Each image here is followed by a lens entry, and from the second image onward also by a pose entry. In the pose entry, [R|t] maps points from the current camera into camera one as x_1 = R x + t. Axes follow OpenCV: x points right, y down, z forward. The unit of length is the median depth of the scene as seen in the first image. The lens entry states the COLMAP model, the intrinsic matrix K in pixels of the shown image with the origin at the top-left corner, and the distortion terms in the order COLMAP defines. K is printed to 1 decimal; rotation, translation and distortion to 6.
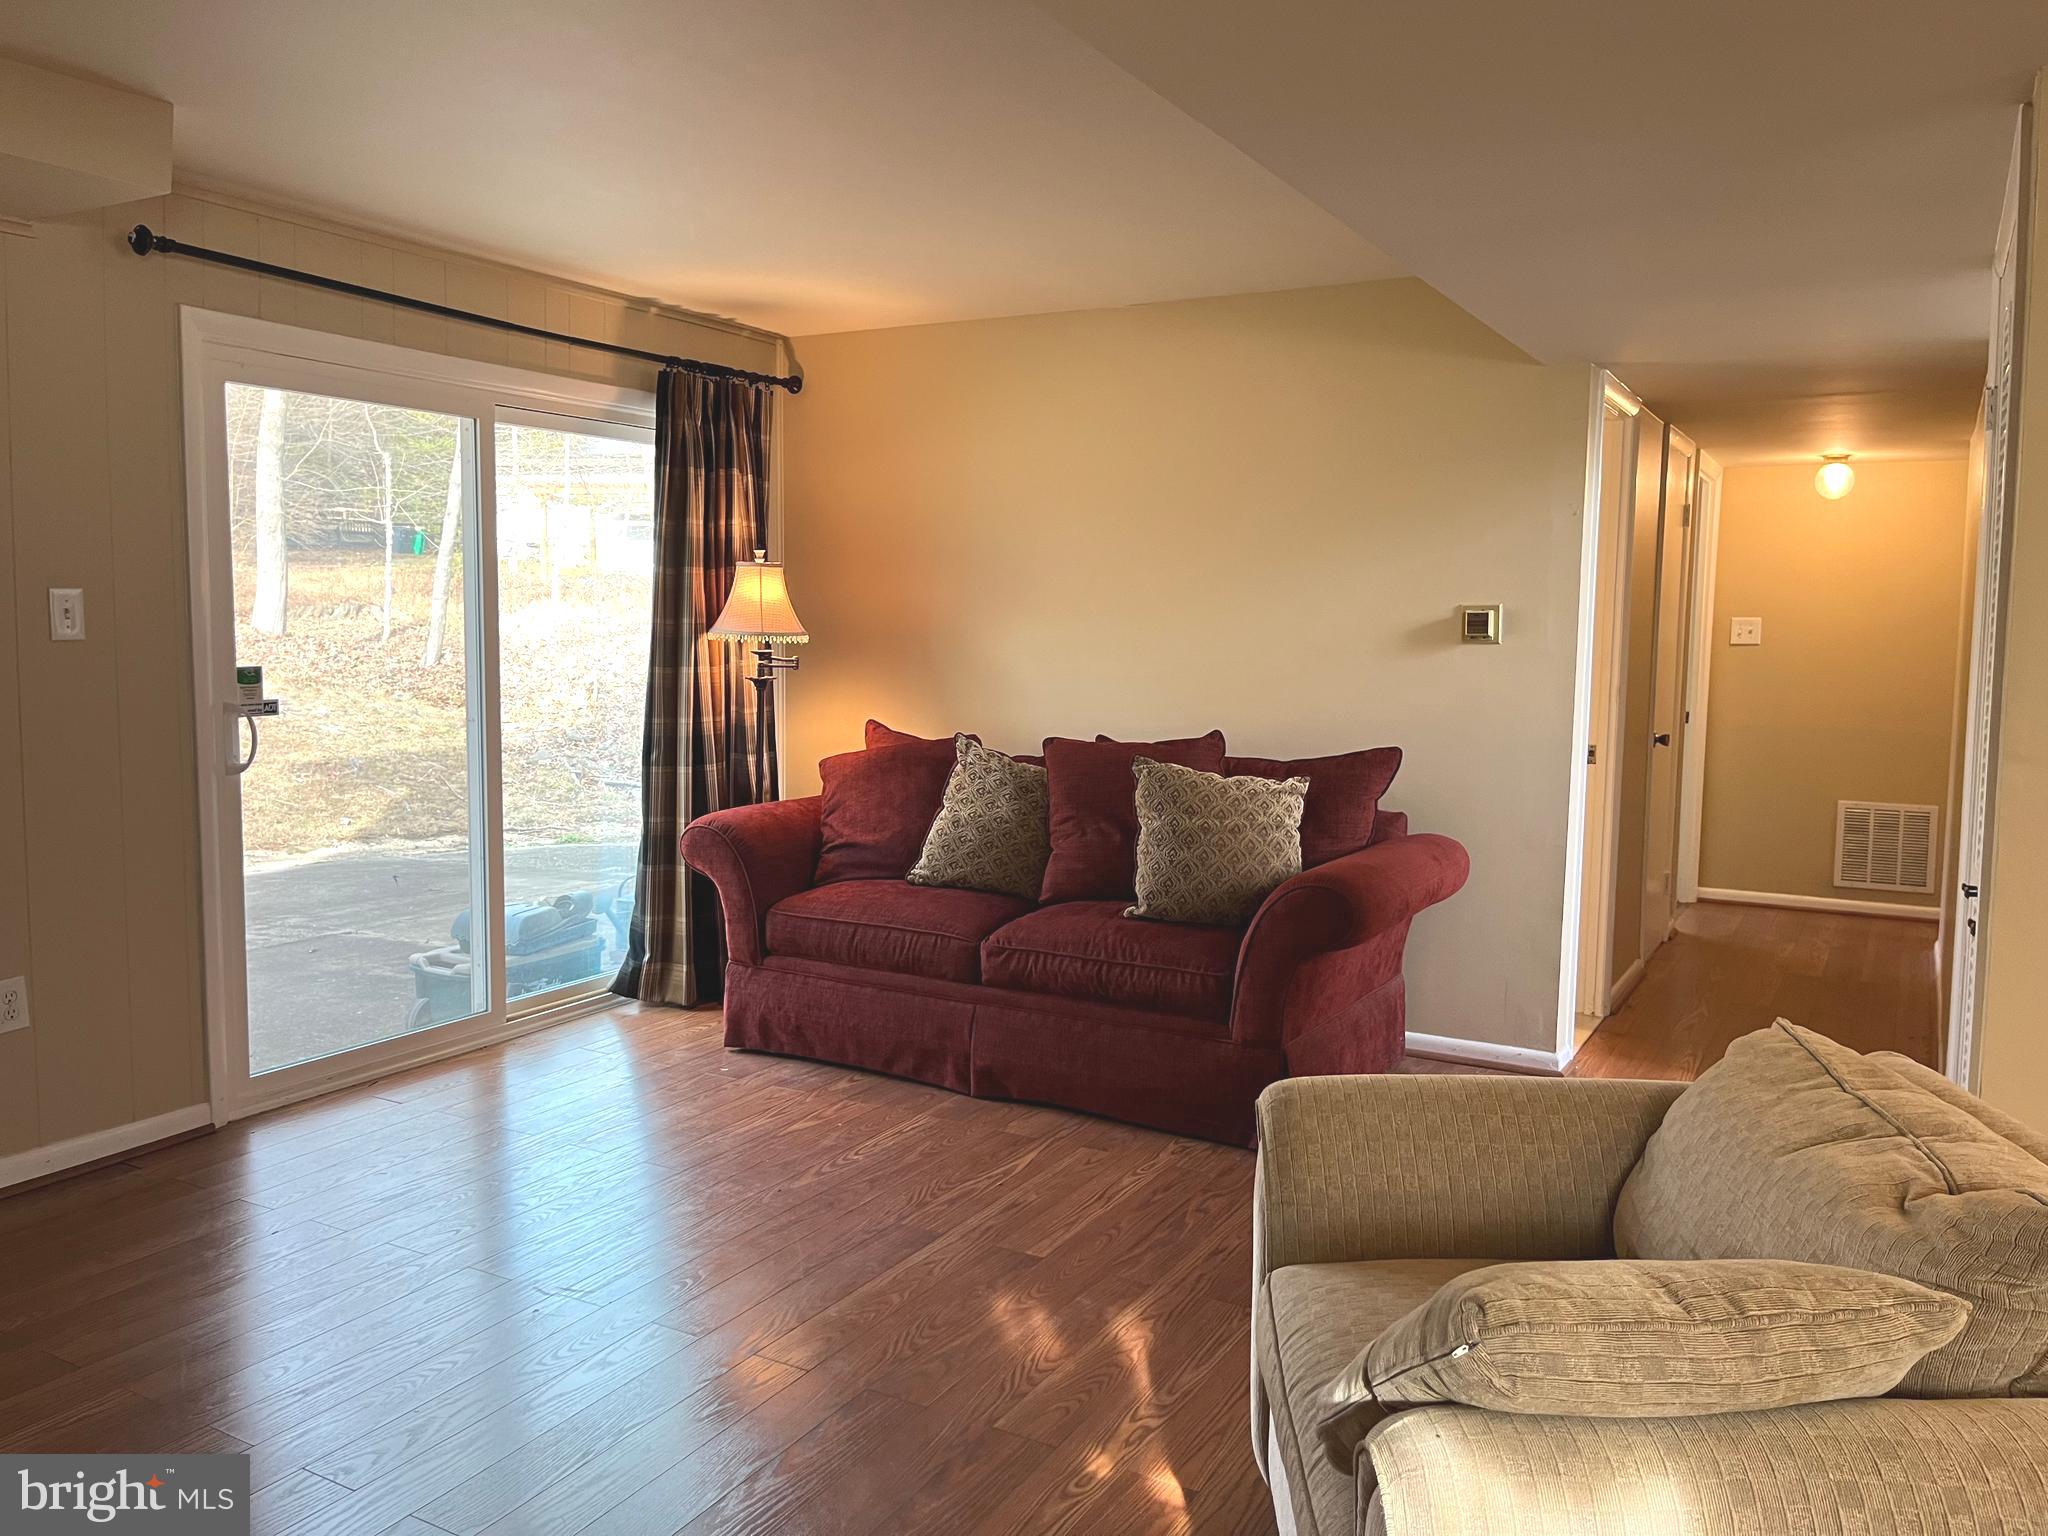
lens RADIAL K [[1559.2, 0, 1024.0], [0, 1559.2, 768.0], [0, 0, 1]] dist [0.084713, -0.121176]
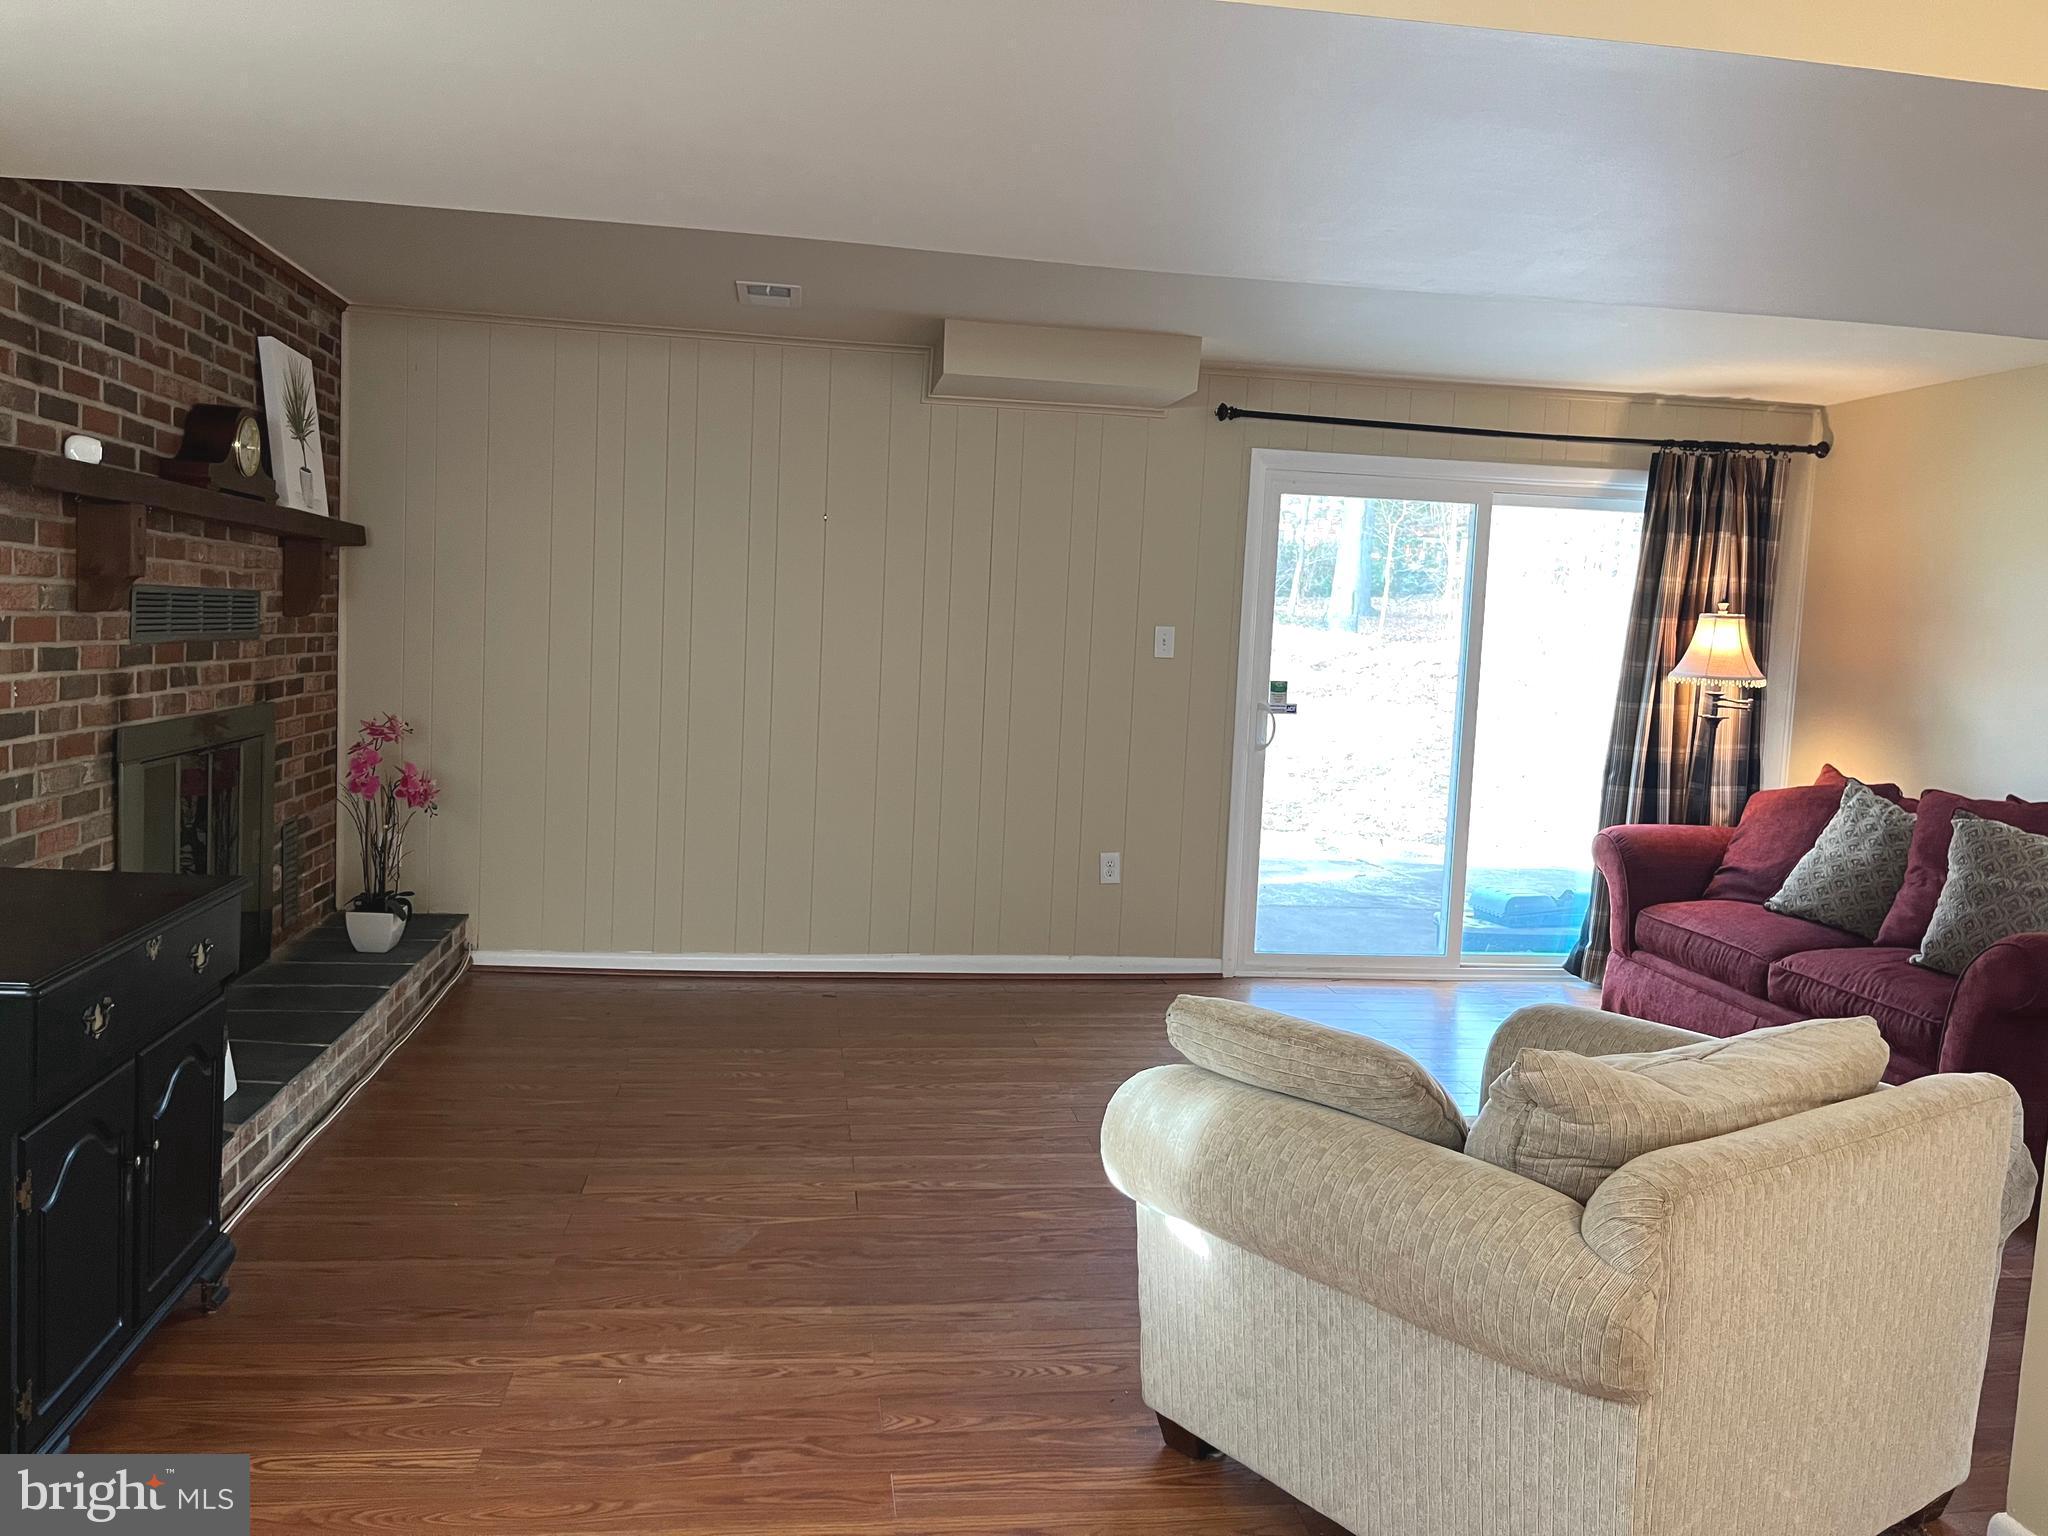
lens RADIAL K [[1559.2, 0, 1024.0], [0, 1559.2, 768.0], [0, 0, 1]] dist [0.084713, -0.121176]
pose [[0.612794, 0.089393, -0.785170, 0.437439], [-0.114739, 0.993117, 0.023519, 0.009380], [0.781868, 0.075677, 0.618833, -0.087719]]
